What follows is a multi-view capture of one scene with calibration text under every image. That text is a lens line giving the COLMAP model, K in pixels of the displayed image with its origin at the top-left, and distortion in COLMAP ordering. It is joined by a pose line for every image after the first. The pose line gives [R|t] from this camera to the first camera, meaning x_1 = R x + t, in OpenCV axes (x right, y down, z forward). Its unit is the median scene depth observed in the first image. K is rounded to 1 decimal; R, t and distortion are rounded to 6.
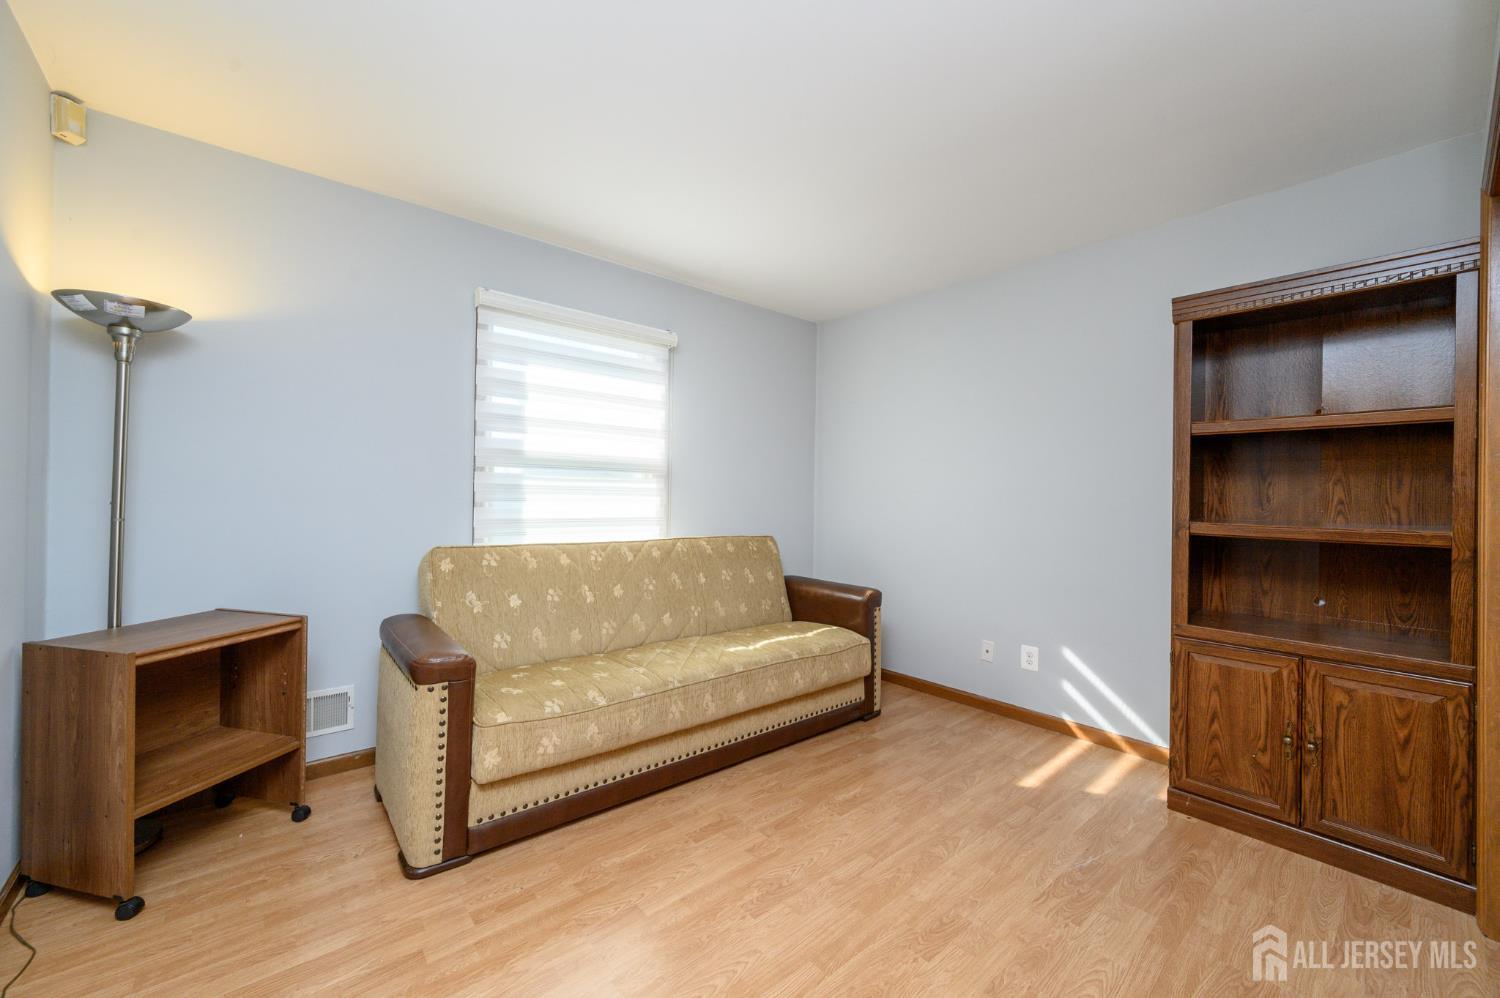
lens RADIAL K [[587.7, 0, 746.5], [0, 587.7, 496.9], [0, 0, 1]] dist [0.003038, 0.000039]
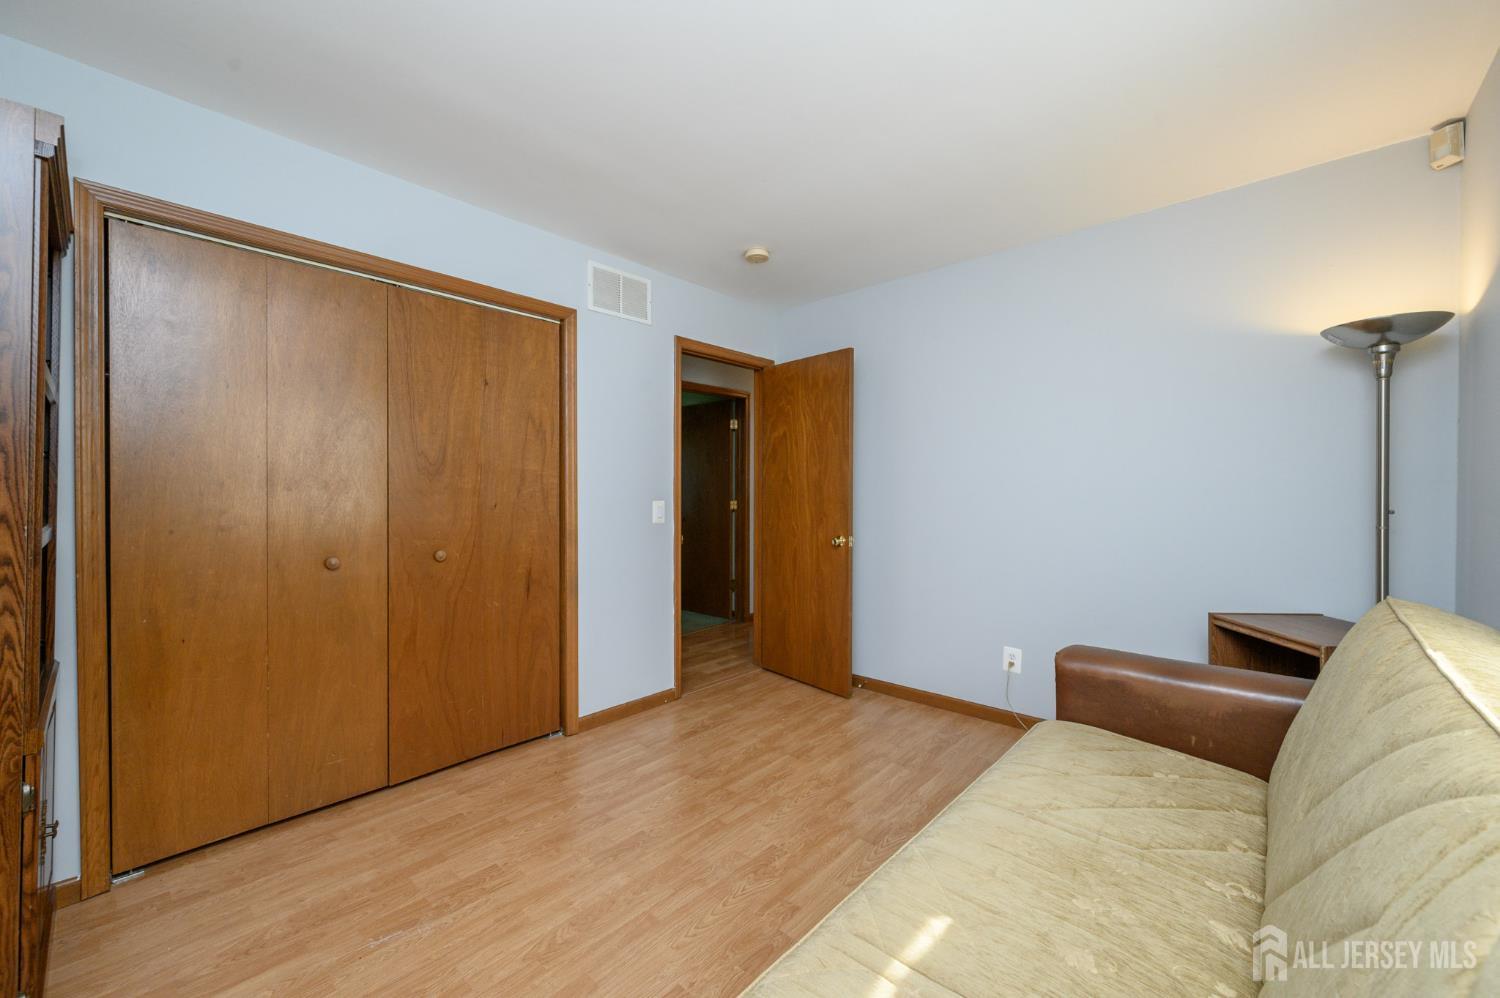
lens RADIAL K [[587.7, 0, 746.5], [0, 587.7, 496.9], [0, 0, 1]] dist [0.003038, 0.000039]
pose [[-0.990856, -0.015804, -0.133995, 0.211321], [-0.016115, 0.999869, 0.001239, 0.000214], [0.133958, 0.003387, -0.990981, 1.918852]]
